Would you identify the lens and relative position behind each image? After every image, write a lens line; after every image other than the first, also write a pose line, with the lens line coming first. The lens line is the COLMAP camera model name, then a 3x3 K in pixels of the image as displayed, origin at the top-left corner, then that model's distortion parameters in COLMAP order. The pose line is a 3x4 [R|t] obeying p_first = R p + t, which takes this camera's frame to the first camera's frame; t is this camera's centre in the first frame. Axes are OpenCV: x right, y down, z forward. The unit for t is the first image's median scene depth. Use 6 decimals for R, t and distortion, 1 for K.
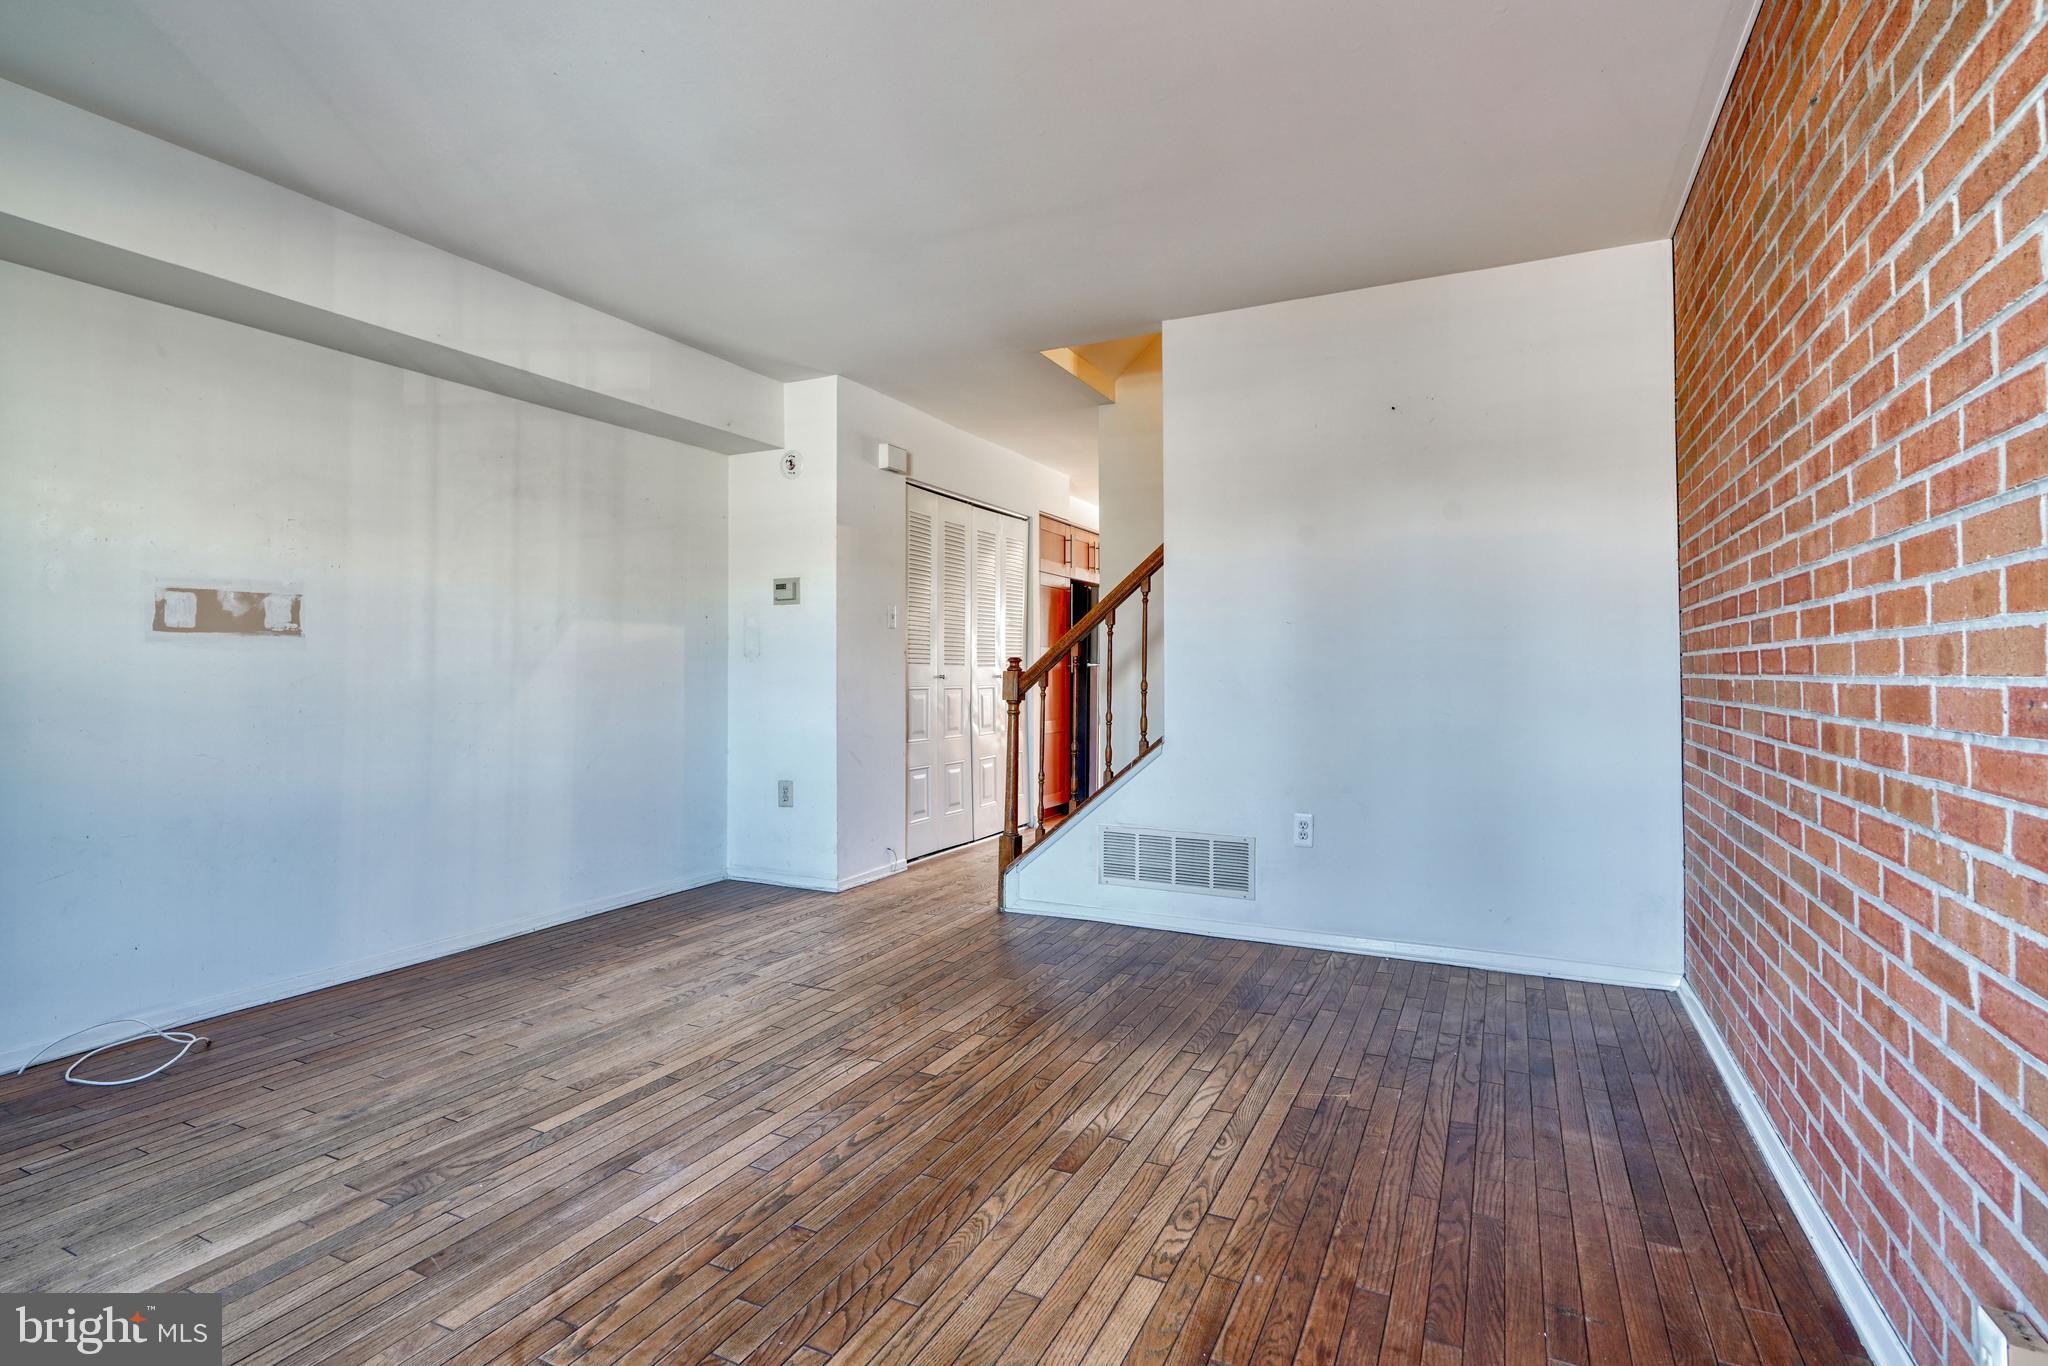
lens RADIAL K [[943.7, 0, 1013.6], [0, 943.7, 665.2], [0, 0, 1]] dist [-0.013750, 0.007805]
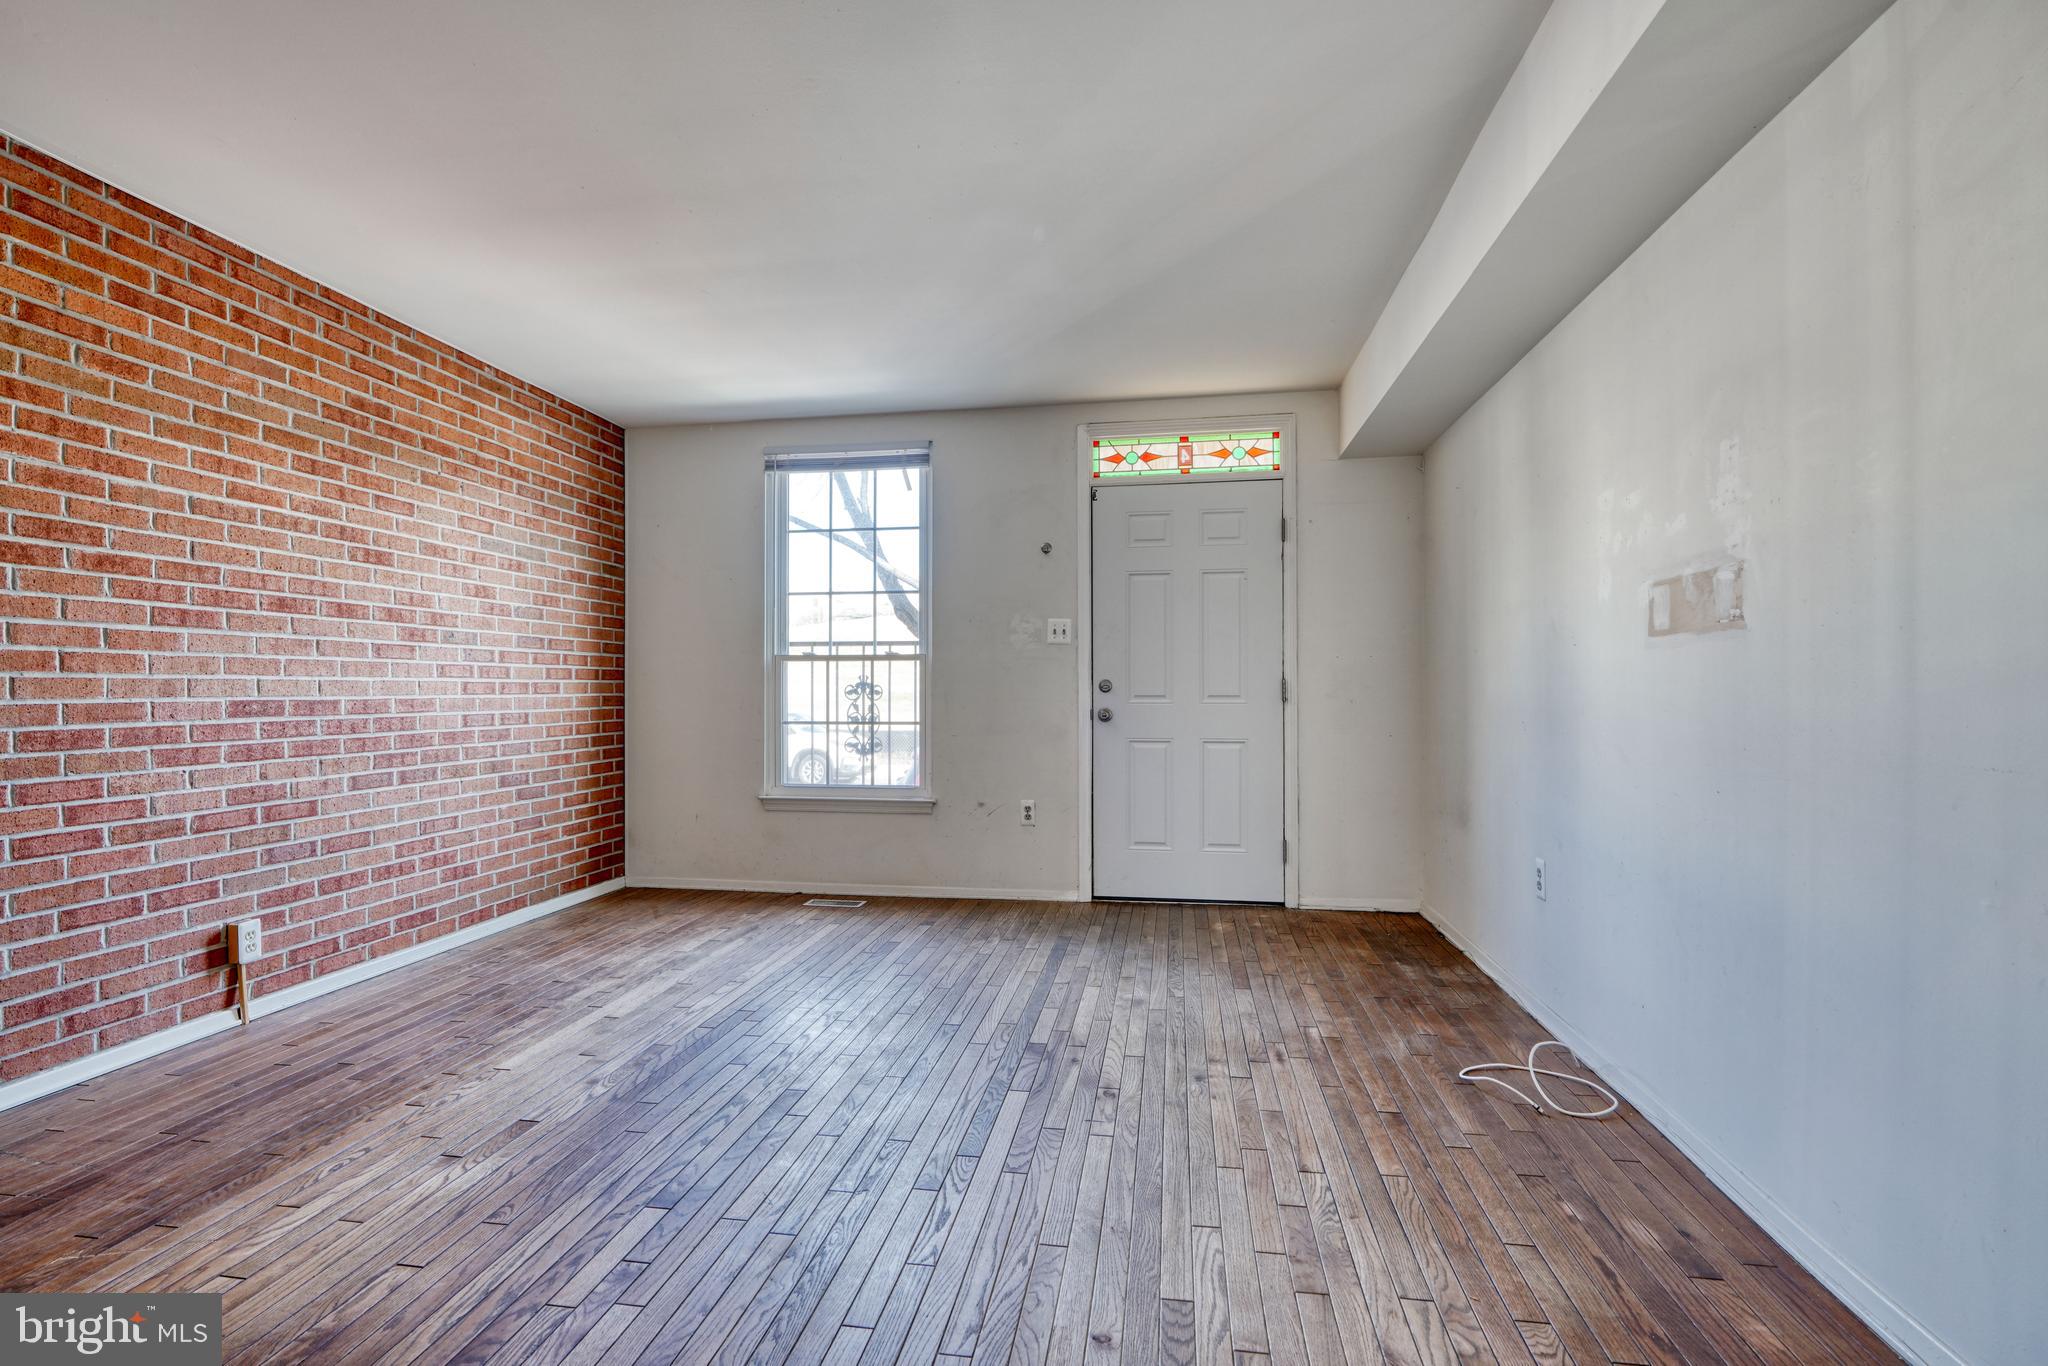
lens RADIAL K [[943.7, 0, 1013.6], [0, 943.7, 665.2], [0, 0, 1]] dist [-0.013750, 0.007805]
pose [[-0.956740, -0.000331, -0.290945, -0.153924], [0.009823, 0.999393, -0.033439, 0.014370], [0.290780, -0.034850, -0.956155, 1.926316]]
